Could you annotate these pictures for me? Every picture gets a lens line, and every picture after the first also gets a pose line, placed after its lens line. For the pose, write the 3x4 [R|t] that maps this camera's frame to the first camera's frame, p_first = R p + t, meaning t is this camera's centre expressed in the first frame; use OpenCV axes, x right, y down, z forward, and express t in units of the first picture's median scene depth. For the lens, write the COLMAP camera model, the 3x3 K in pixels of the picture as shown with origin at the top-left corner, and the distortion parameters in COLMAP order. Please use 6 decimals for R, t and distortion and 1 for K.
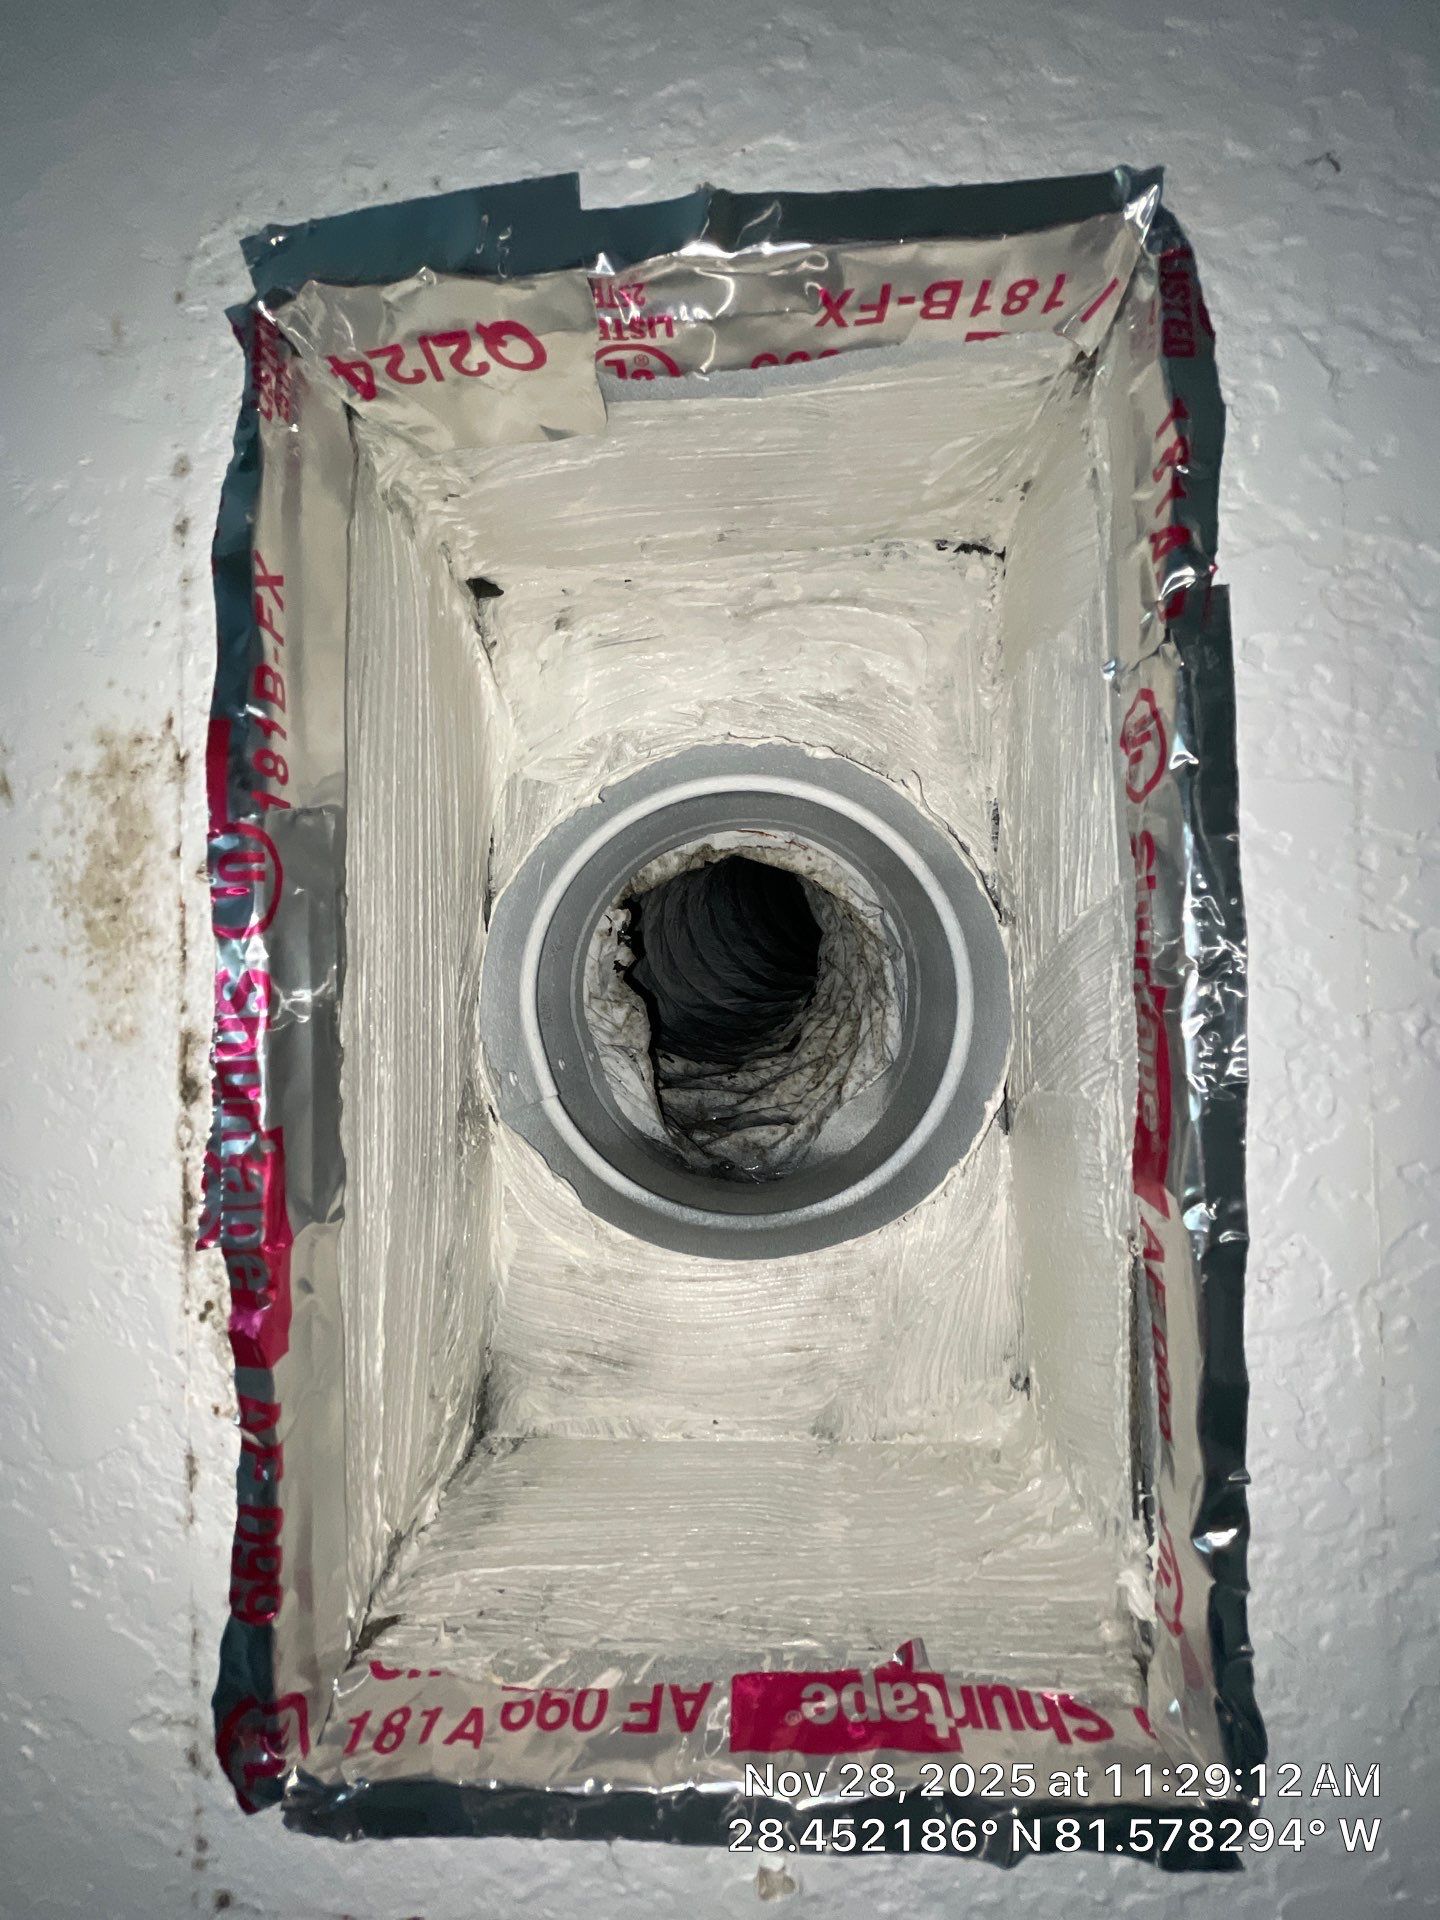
lens RADIAL K [[778.3, 0, 723.0], [0, 778.3, 966.4], [0, 0, 1]] dist [-0.002243, -0.000332]
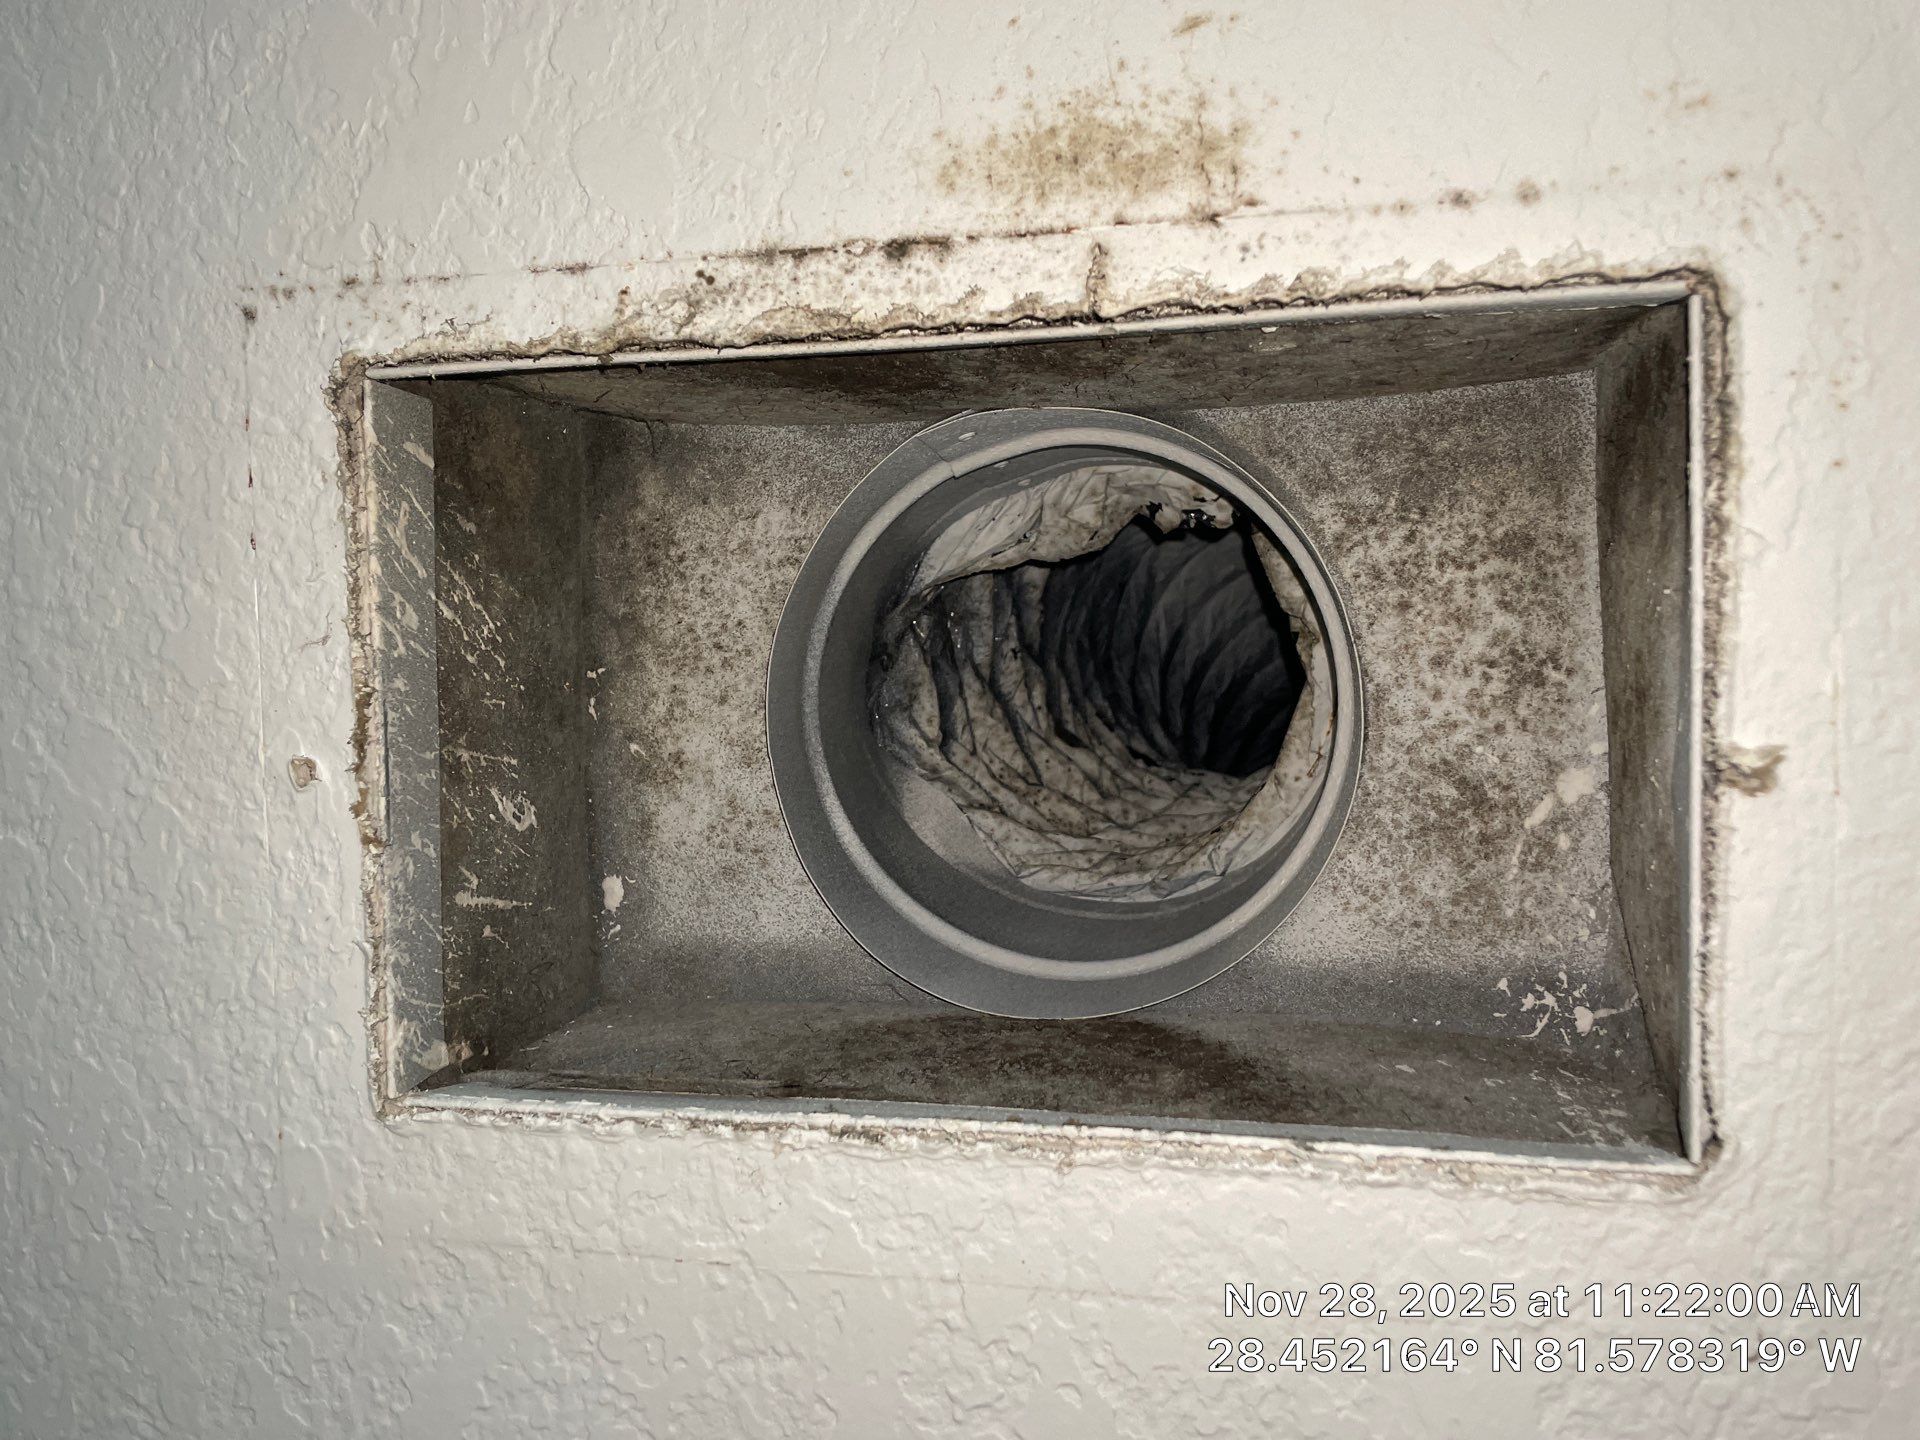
lens RADIAL K [[1470.5, 0, 960.0], [0, 1470.5, 720.0], [0, 0, 1]] dist [0.062704, -0.102626]
pose [[0.005386, 0.992722, 0.120310, -0.114098], [-0.970010, -0.024050, 0.241871, -0.171797], [0.243004, -0.118005, 0.962821, -0.403128]]
